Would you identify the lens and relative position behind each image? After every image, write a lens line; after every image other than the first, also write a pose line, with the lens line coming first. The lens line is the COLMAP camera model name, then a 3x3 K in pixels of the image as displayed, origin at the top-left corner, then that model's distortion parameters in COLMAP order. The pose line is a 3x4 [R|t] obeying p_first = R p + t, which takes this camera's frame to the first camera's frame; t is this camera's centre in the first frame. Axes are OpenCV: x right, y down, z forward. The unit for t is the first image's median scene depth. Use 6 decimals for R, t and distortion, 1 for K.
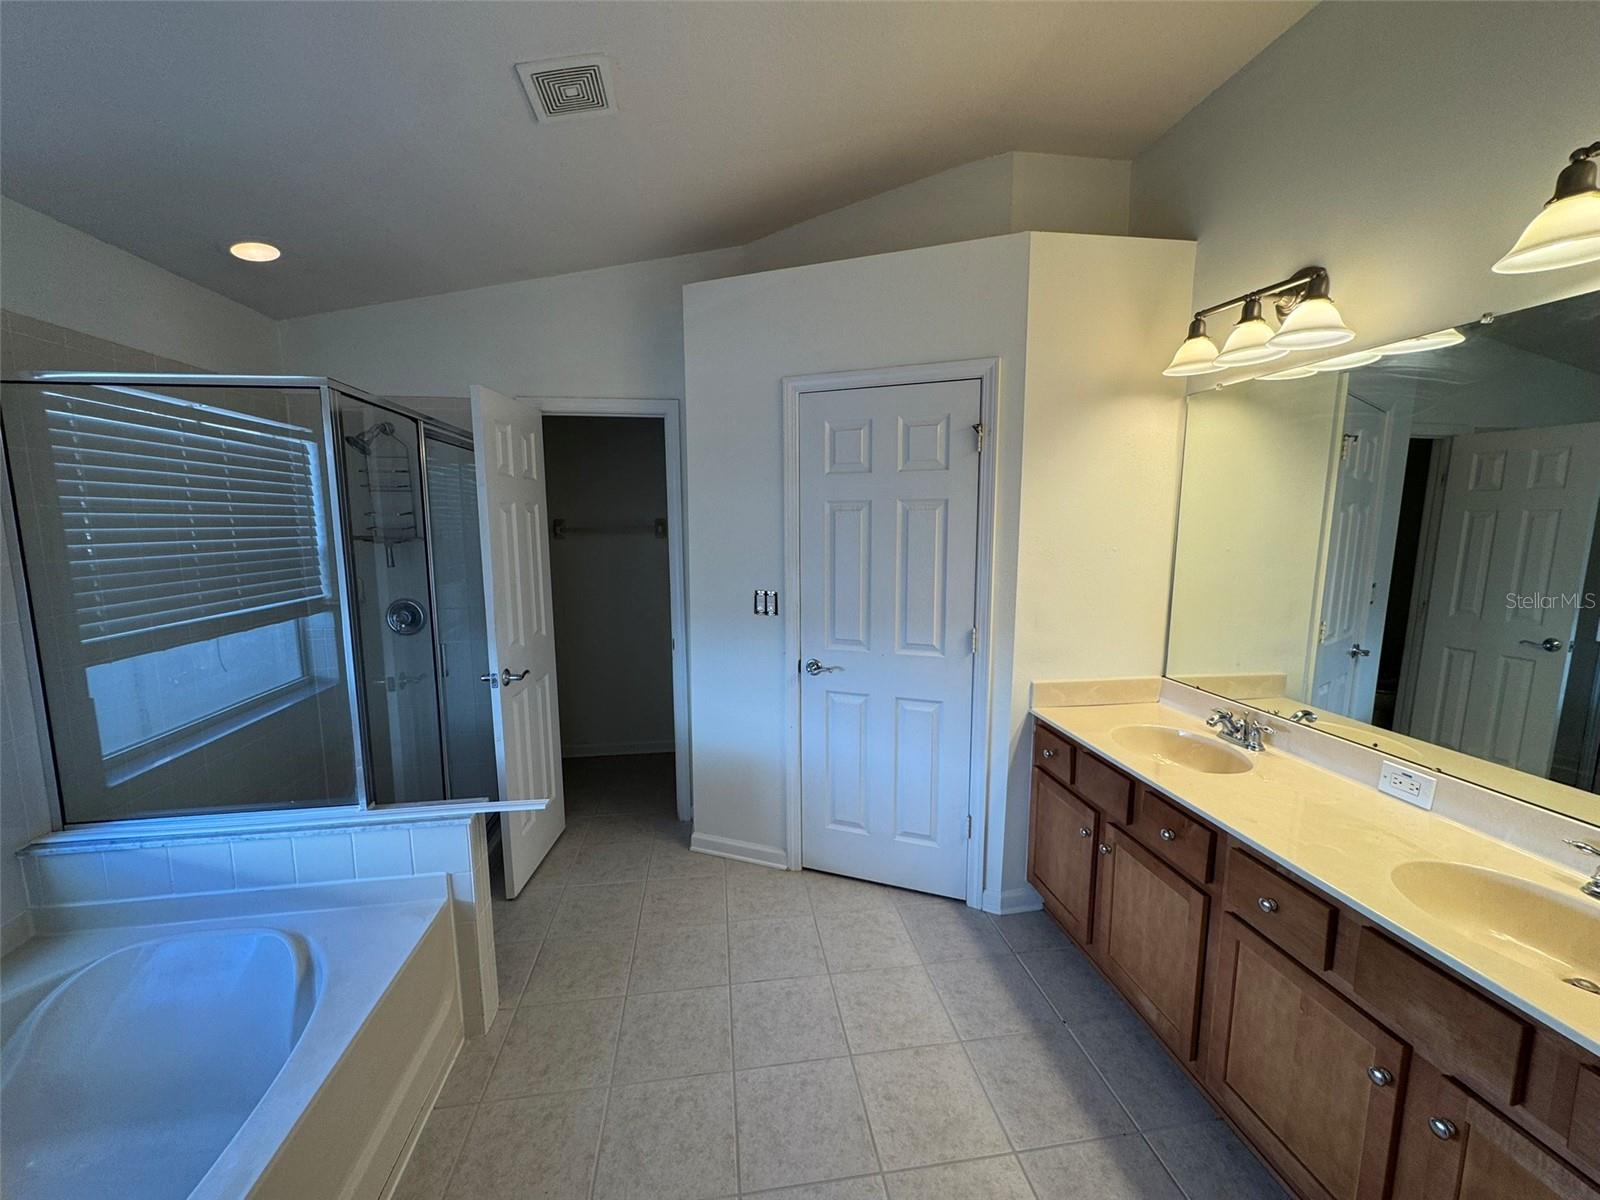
lens RADIAL K [[646.0, 0, 802.8], [0, 646.0, 606.2], [0, 0, 1]] dist [-0.002030, 0.000030]
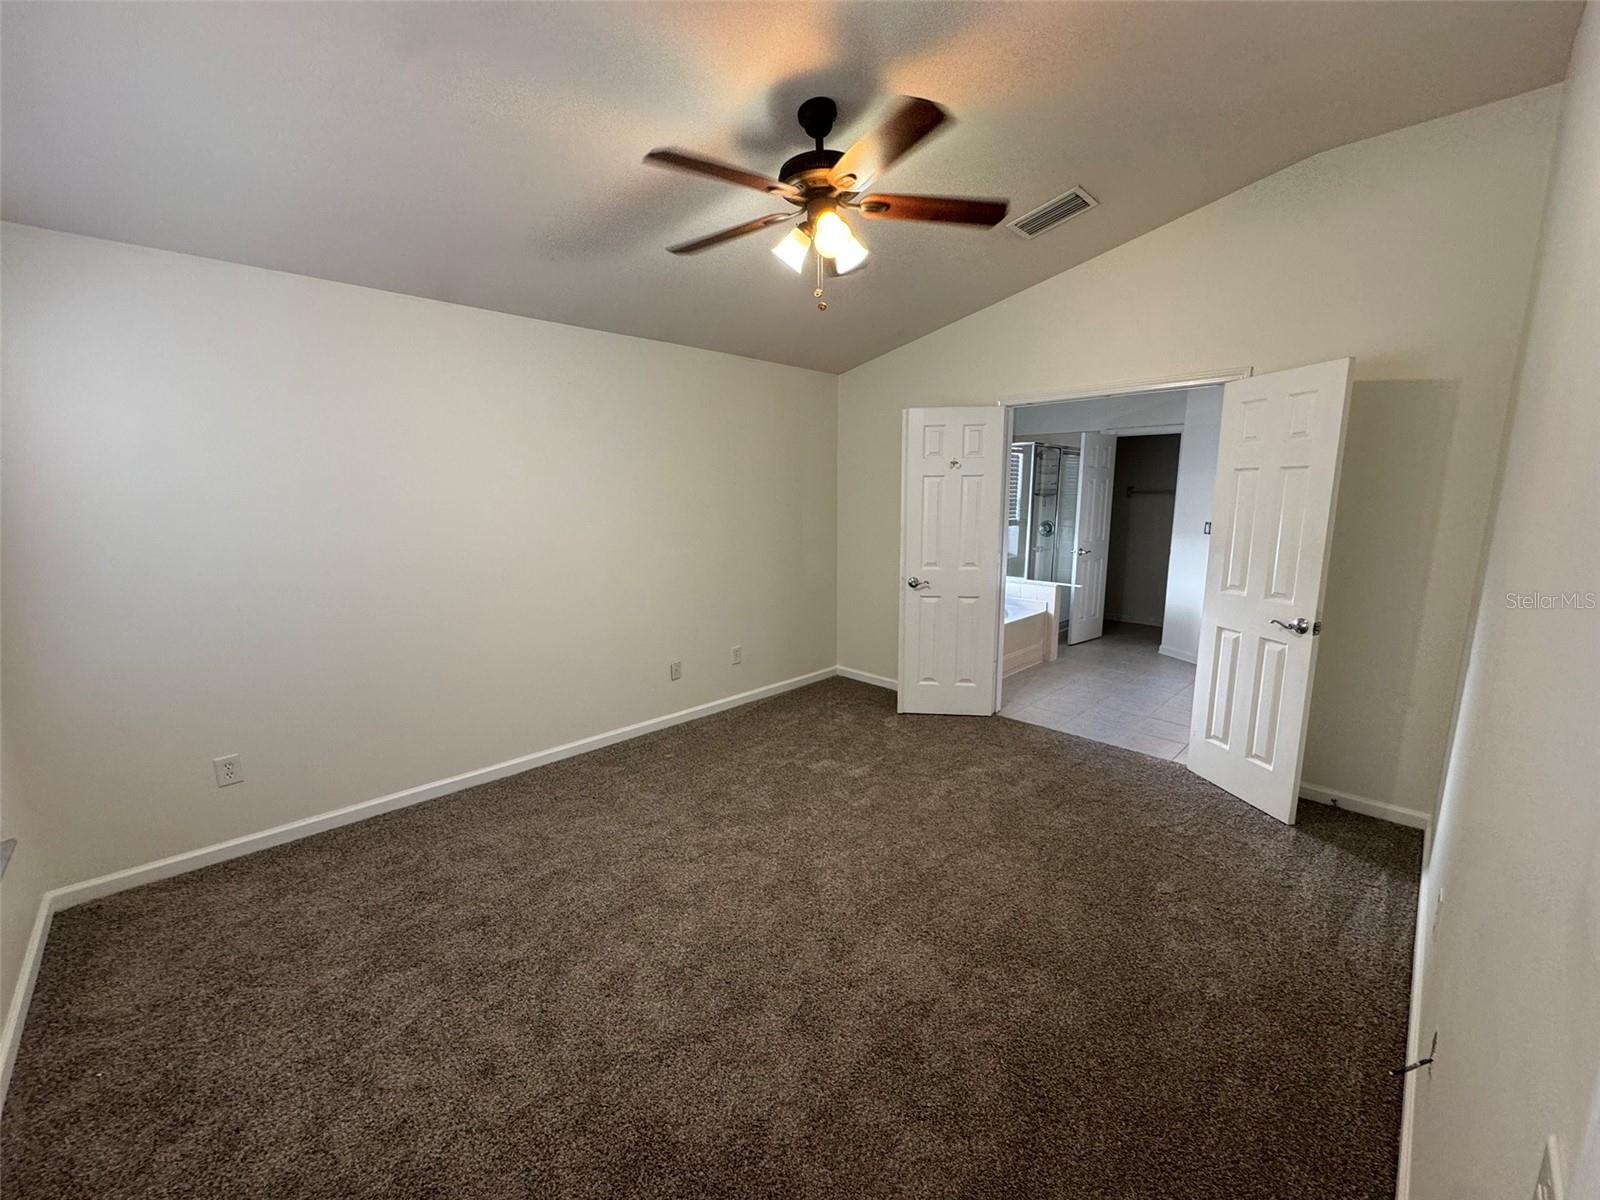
lens RADIAL K [[646.0, 0, 799.4], [0, 646.0, 602.9], [0, 0, 1]] dist [-0.002030, 0.000030]
pose [[0.594441, 0.136511, -0.792467, 0.782597], [-0.107386, 0.990135, 0.090010, 0.177798], [0.796937, 0.031594, 0.603236, -1.178459]]
